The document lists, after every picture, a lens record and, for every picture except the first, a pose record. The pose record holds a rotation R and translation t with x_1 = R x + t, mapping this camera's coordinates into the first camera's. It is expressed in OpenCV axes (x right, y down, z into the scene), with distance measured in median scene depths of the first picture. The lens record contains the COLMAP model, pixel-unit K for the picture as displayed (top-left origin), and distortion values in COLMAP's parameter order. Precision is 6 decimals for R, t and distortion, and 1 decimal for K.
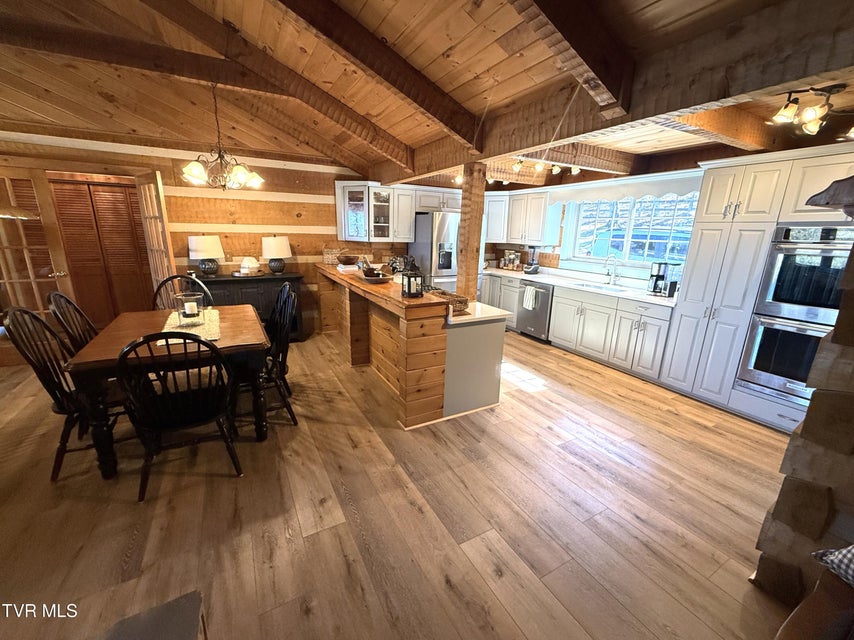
lens RADIAL K [[352.8, 0, 427.0], [0, 352.8, 320.0], [0, 0, 1]] dist [0.000046, 0.000117]
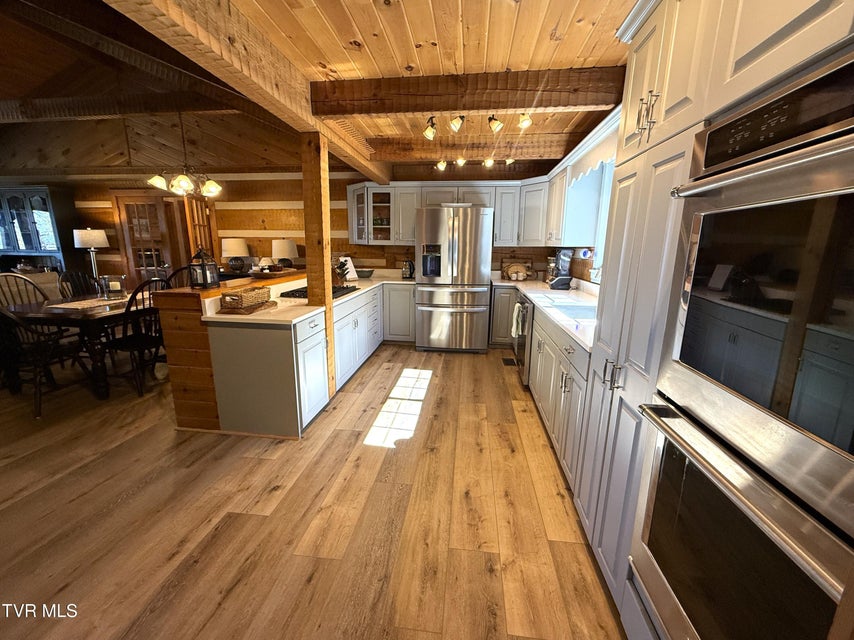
lens RADIAL K [[350.7, 0, 427.0], [0, 350.7, 320.0], [0, 0, 1]] dist [0.001649, 0.000265]
pose [[0.806931, 0.108694, -0.580558, 0.662375], [-0.140597, 0.990016, -0.010065, -0.037936], [0.573668, 0.089746, 0.814156, 0.404122]]
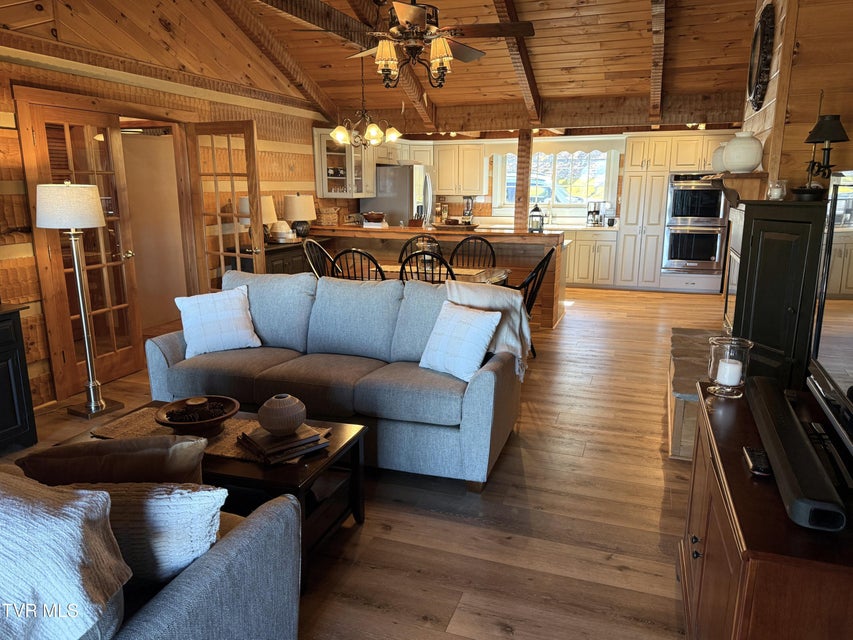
lens RADIAL K [[616.6, 0, 426.5], [0, 616.6, 320.0], [0, 0, 1]] dist [0.082306, -0.110370]
pose [[0.745359, -0.168545, 0.645006, -1.307632], [0.184209, 0.981915, 0.043713, 0.054213], [-0.640708, 0.086234, 0.762927, -0.335631]]
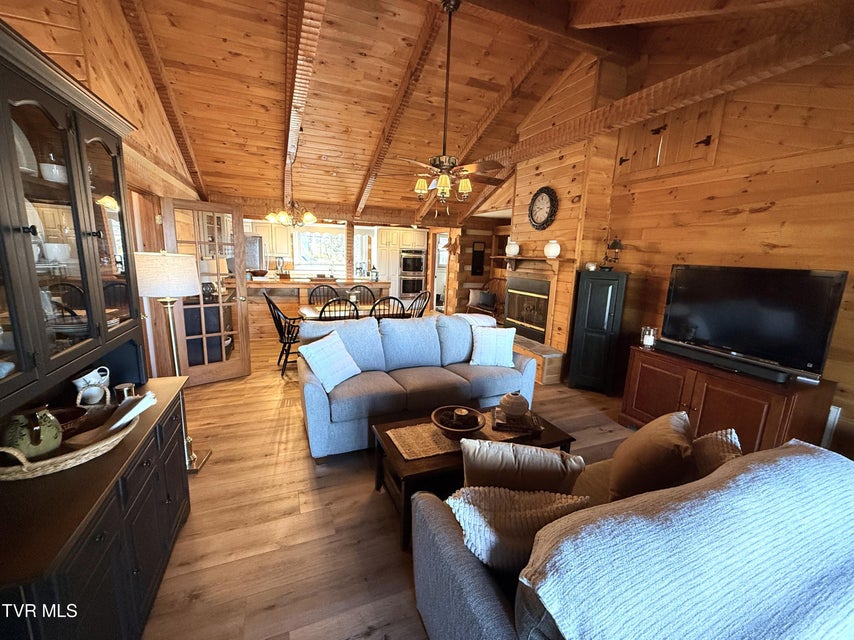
lens RADIAL K [[350.7, 0, 427.0], [0, 350.7, 320.0], [0, 0, 1]] dist [0.001649, 0.000265]
pose [[0.102113, -0.208775, 0.972618, -1.567791], [0.213650, 0.959515, 0.183532, -0.117771], [-0.971559, 0.189059, 0.142584, 0.258856]]
